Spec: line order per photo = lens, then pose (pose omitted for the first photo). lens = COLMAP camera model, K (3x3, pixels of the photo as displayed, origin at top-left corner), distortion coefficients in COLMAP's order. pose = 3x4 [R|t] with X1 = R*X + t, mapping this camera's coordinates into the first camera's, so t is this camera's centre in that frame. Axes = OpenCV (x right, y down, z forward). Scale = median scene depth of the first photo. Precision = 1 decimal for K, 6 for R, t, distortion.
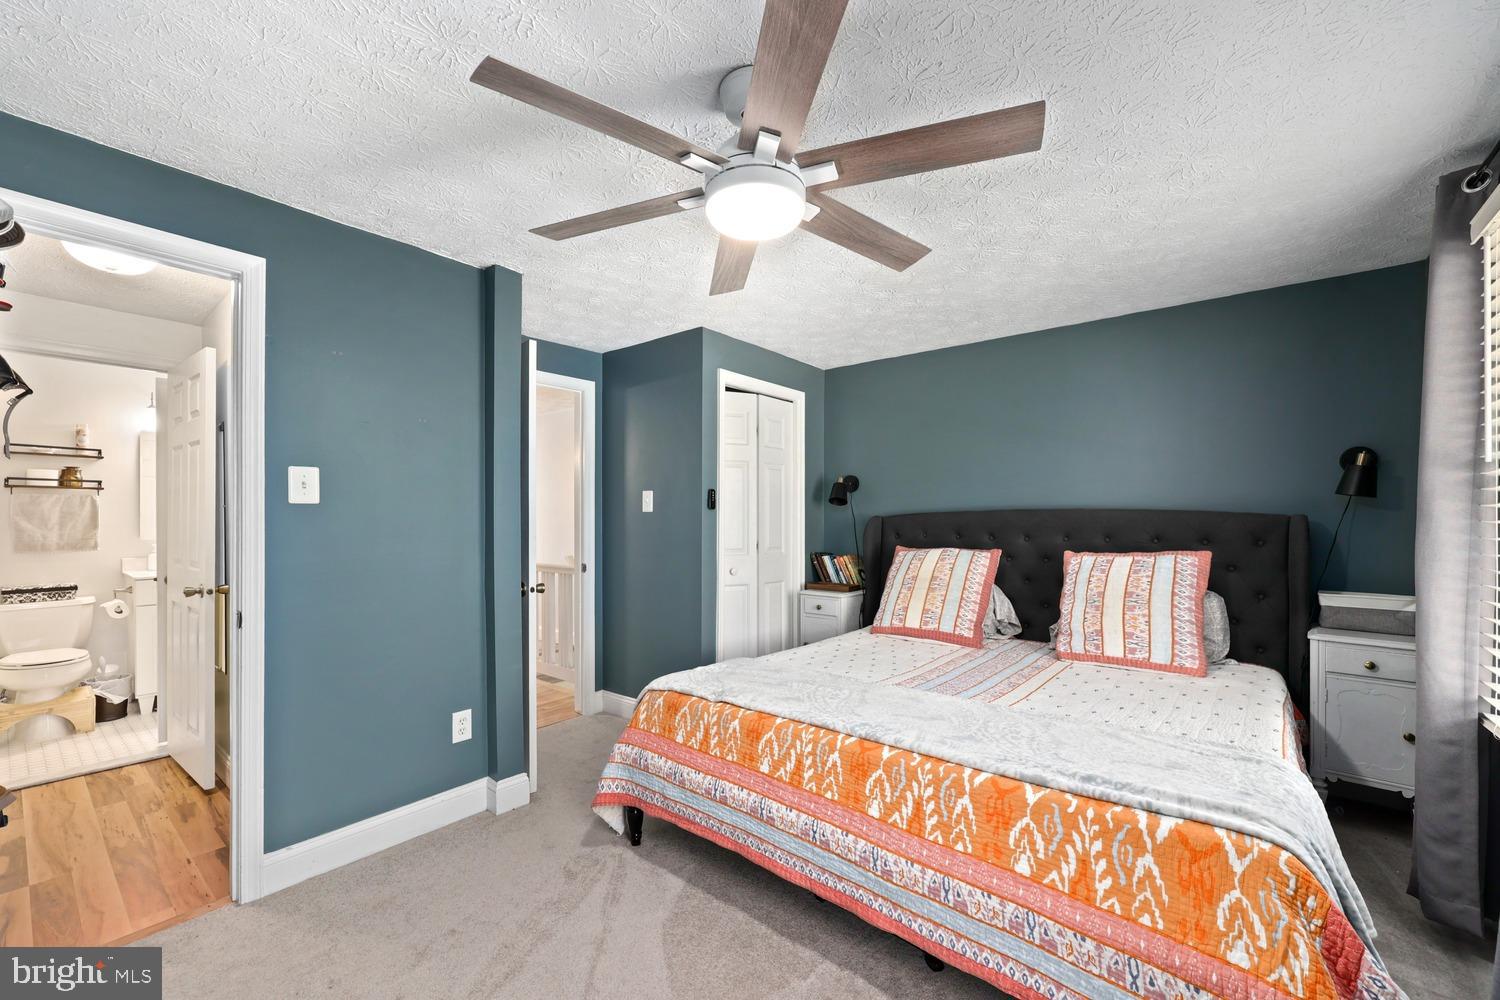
lens RADIAL K [[611.0, 0, 744.3], [0, 611.0, 521.9], [0, 0, 1]] dist [0.002227, 0.000409]
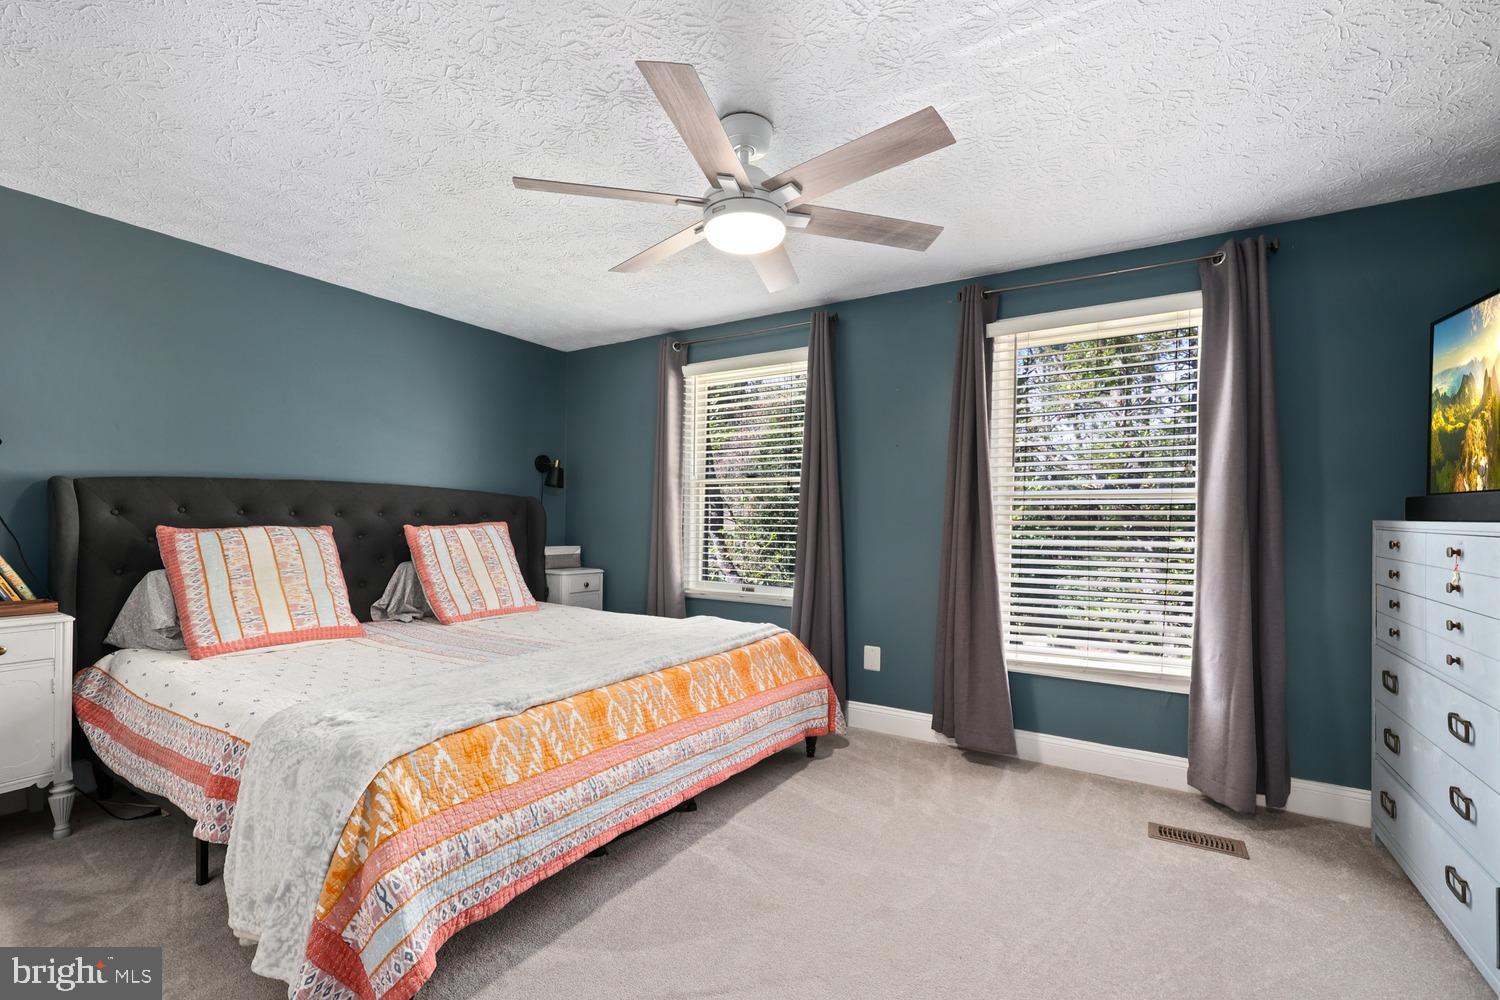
lens RADIAL K [[667.6, 0, 743.5], [0, 667.6, 517.9], [0, 0, 1]] dist [-0.001482, -0.000090]
pose [[-0.145956, 0.001108, 0.989290, -0.836939], [-0.008350, 0.999962, -0.002352, 0.041537], [-0.989256, -0.008603, -0.145941, 0.762569]]
